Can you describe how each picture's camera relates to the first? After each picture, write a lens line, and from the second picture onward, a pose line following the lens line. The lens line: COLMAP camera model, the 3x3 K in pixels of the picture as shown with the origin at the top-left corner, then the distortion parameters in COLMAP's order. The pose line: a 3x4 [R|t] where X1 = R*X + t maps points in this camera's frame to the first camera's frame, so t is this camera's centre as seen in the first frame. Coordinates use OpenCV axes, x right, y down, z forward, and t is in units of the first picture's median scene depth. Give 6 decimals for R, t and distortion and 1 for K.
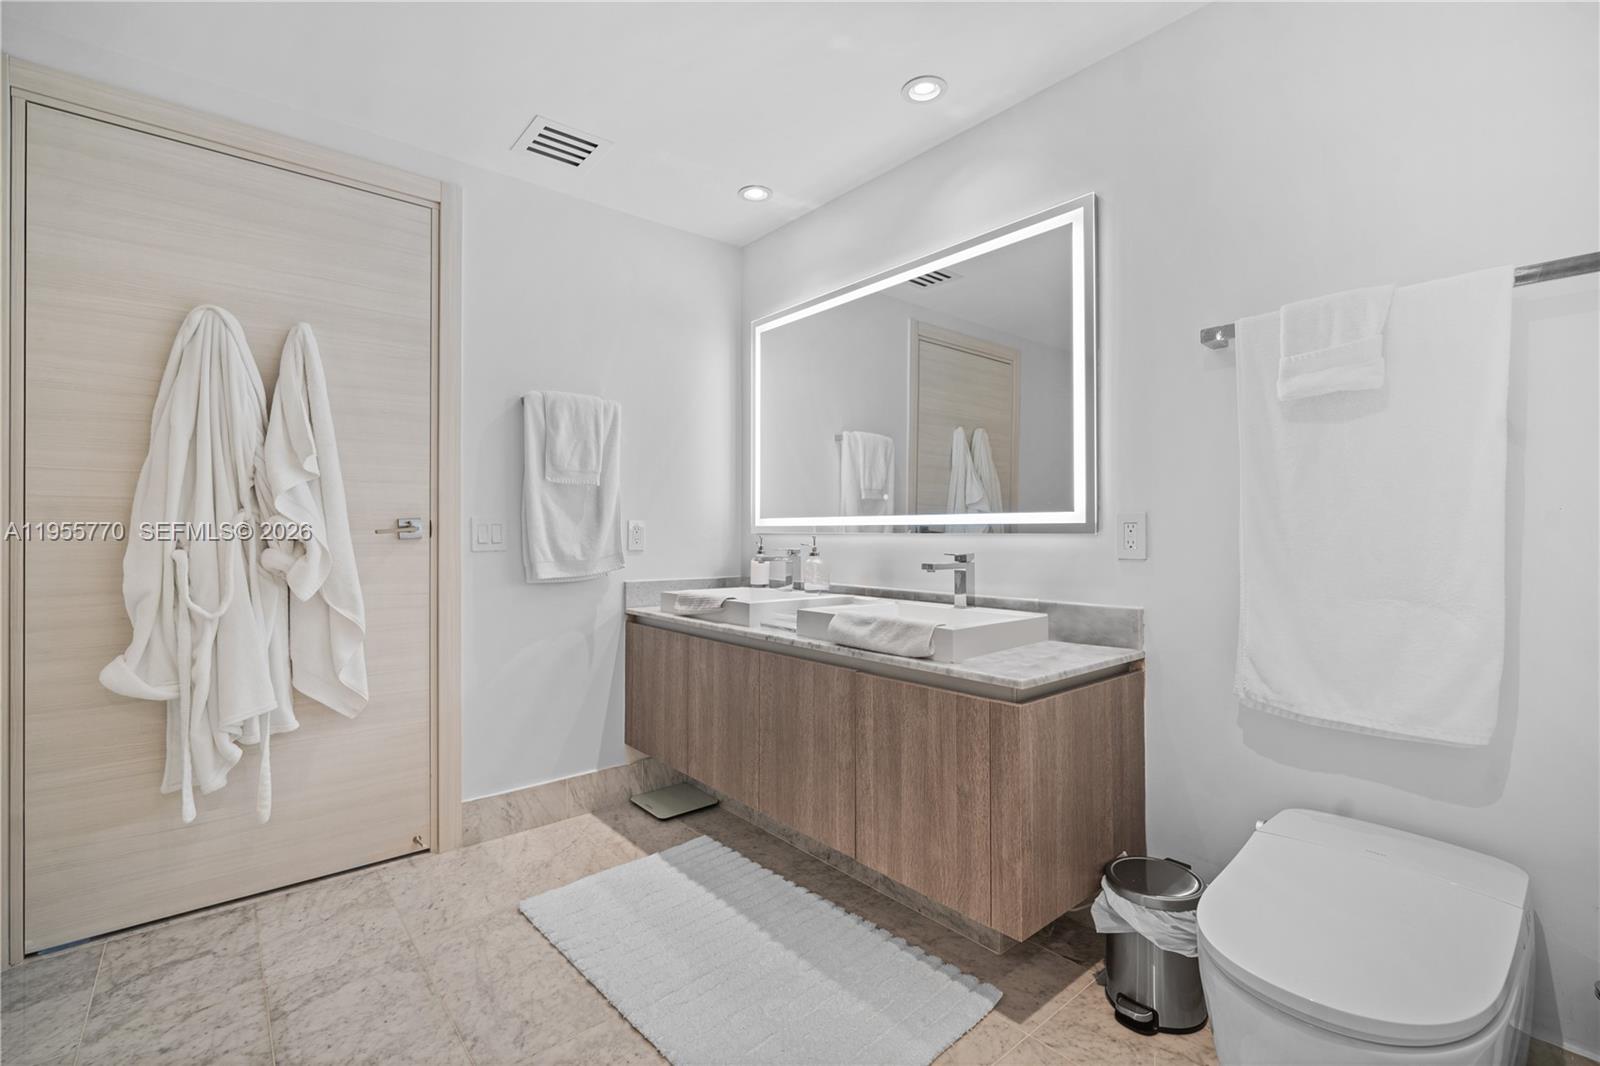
lens RADIAL K [[711.7, 0, 794.6], [0, 711.7, 529.7], [0, 0, 1]] dist [-0.003077, -0.000082]
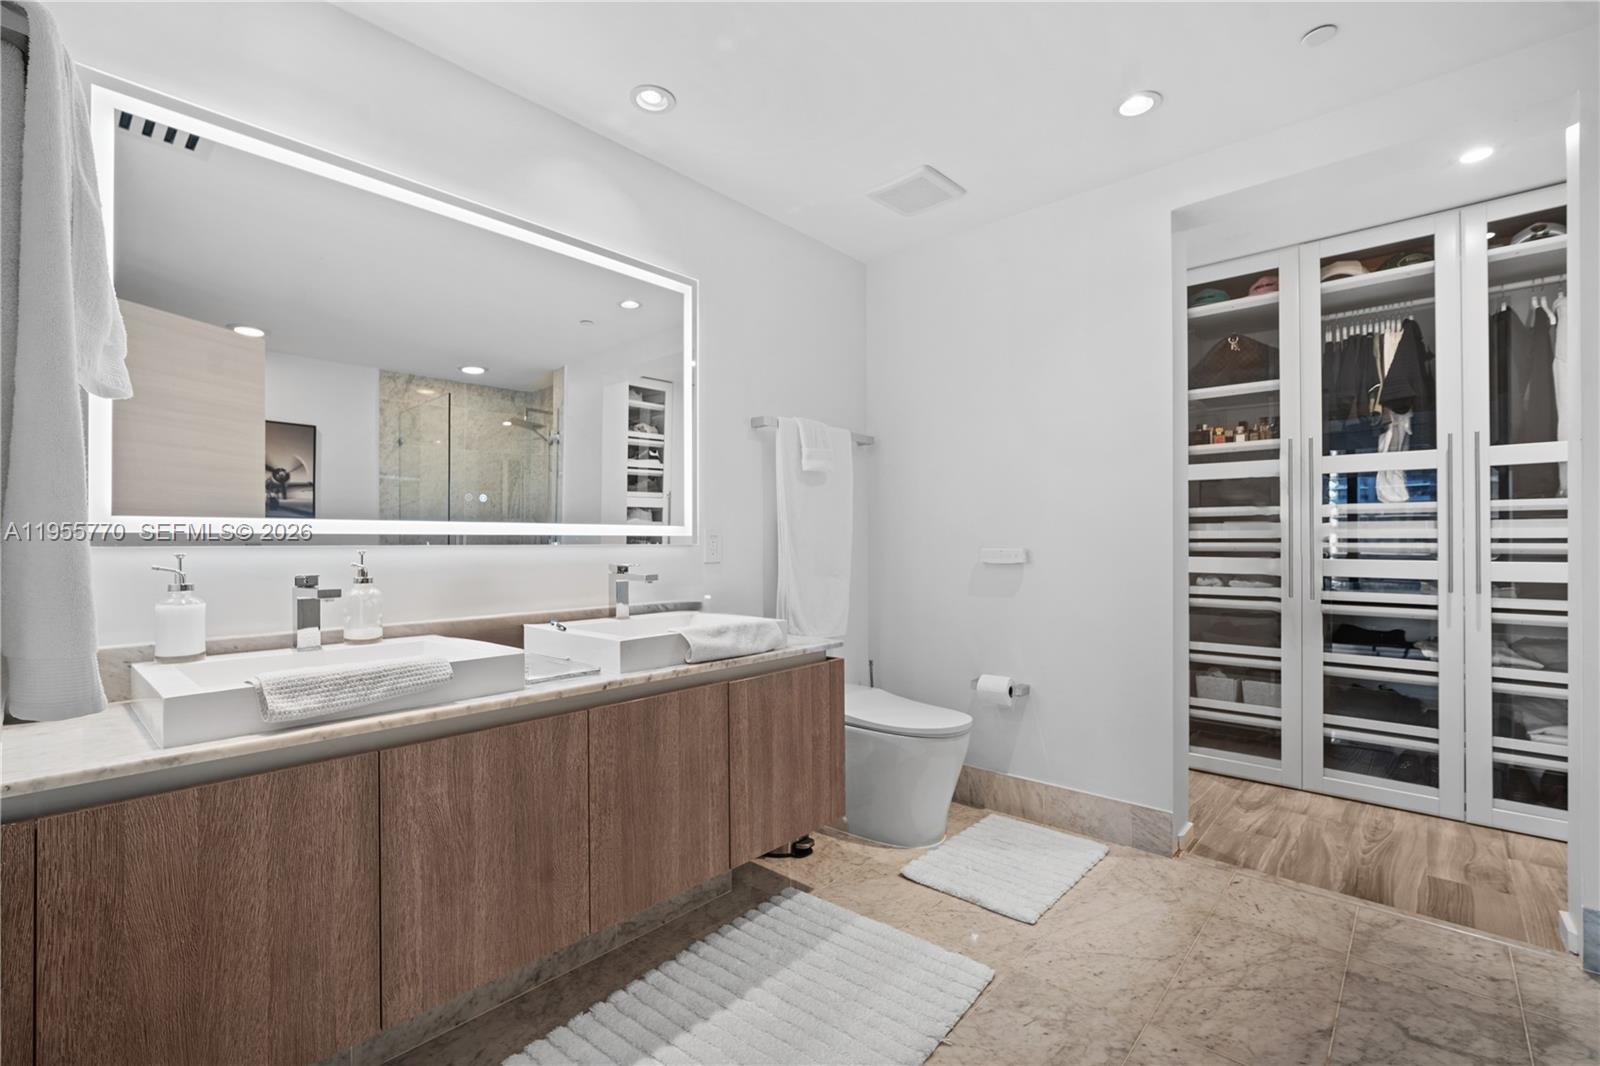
lens RADIAL K [[697.3, 0, 796.2], [0, 697.3, 540.7], [0, 0, 1]] dist [0.000585, 0.000582]
pose [[-0.135292, 0.003251, 0.990801, -0.801123], [0.000775, 0.999995, -0.003175, 0.003435], [-0.990806, 0.000338, -0.135293, 0.923566]]
